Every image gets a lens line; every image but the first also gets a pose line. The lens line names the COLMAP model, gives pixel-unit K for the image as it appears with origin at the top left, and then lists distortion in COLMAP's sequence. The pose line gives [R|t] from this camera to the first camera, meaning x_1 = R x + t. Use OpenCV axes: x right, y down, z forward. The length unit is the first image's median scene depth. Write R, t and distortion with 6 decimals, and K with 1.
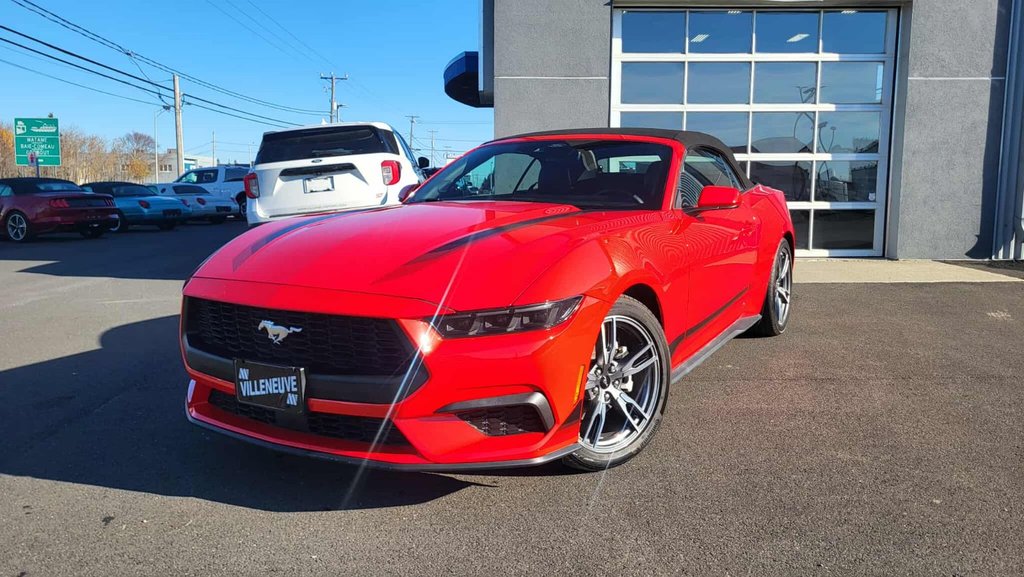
lens RADIAL K [[775.7, 0, 512.0], [0, 775.7, 288.5], [0, 0, 1]] dist [0.041464, -0.006381]
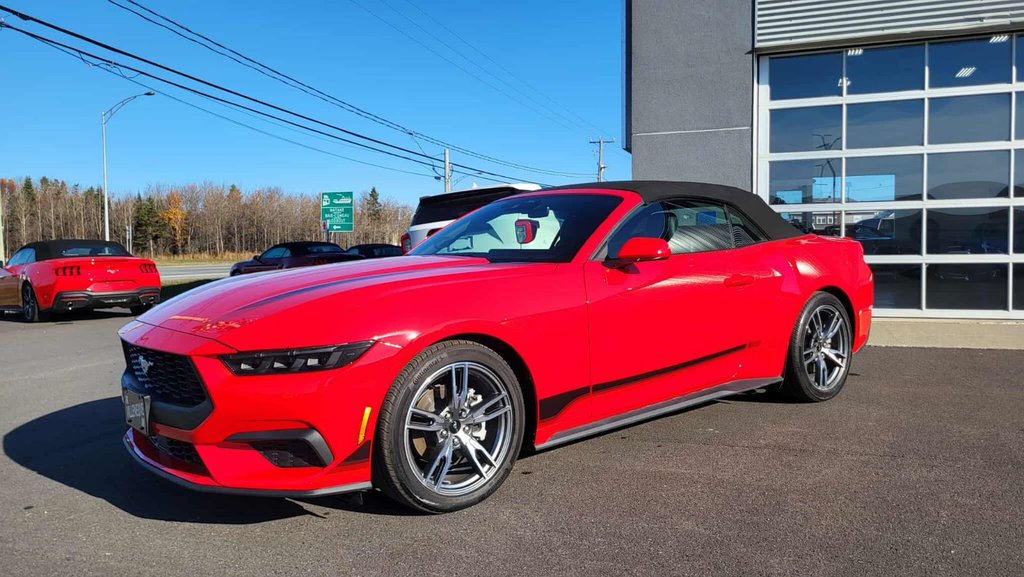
lens RADIAL K [[776.0, 0, 507.6], [0, 776.0, 294.0], [0, 0, 1]] dist [0.032658, -0.000377]
pose [[0.937593, 0.008712, -0.347626, 0.273342], [-0.031913, 0.997623, -0.061072, 0.001710], [0.346268, 0.068354, 0.935642, 0.025888]]
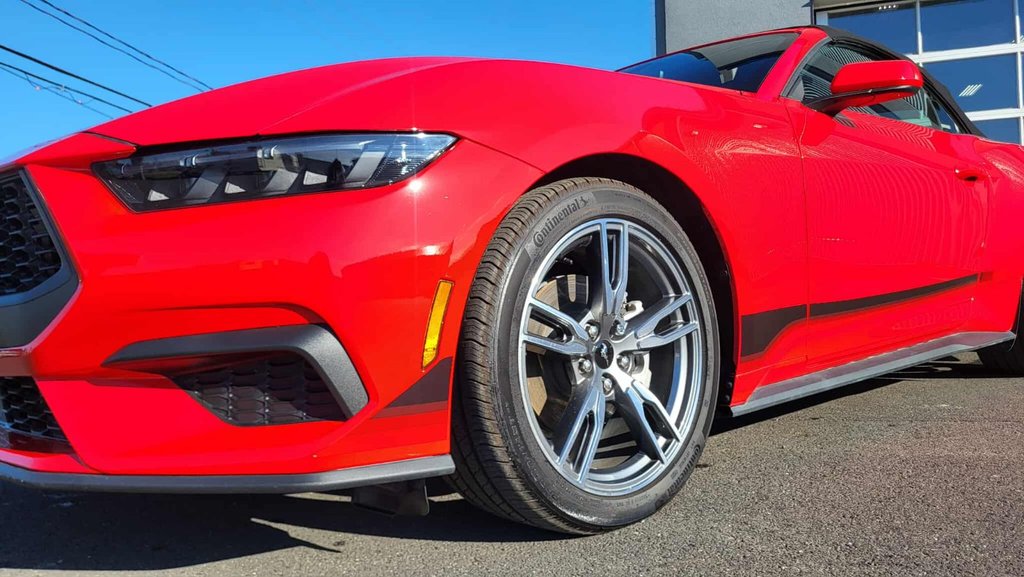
lens RADIAL K [[790.1, 0, 512.0], [0, 790.1, 288.5], [0, 0, 1]] dist [0.020774, 0.000216]
pose [[0.950246, -0.034089, -0.309629, 0.117314], [-0.009640, 0.990299, -0.138615, 0.072144], [0.311350, 0.134703, 0.940700, 0.244754]]
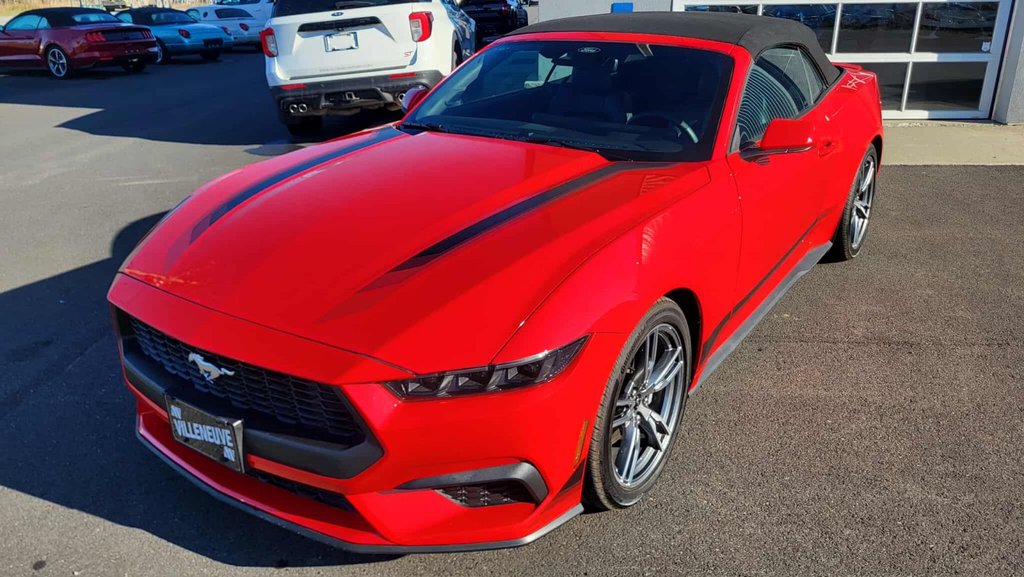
lens RADIAL K [[776.0, 0, 507.6], [0, 776.0, 294.0], [0, 0, 1]] dist [0.032658, -0.000377]
pose [[0.996477, 0.022264, -0.080862, 0.031289], [-0.002508, 0.971600, 0.236615, -0.091270], [0.083833, -0.235578, 0.968233, 0.110348]]
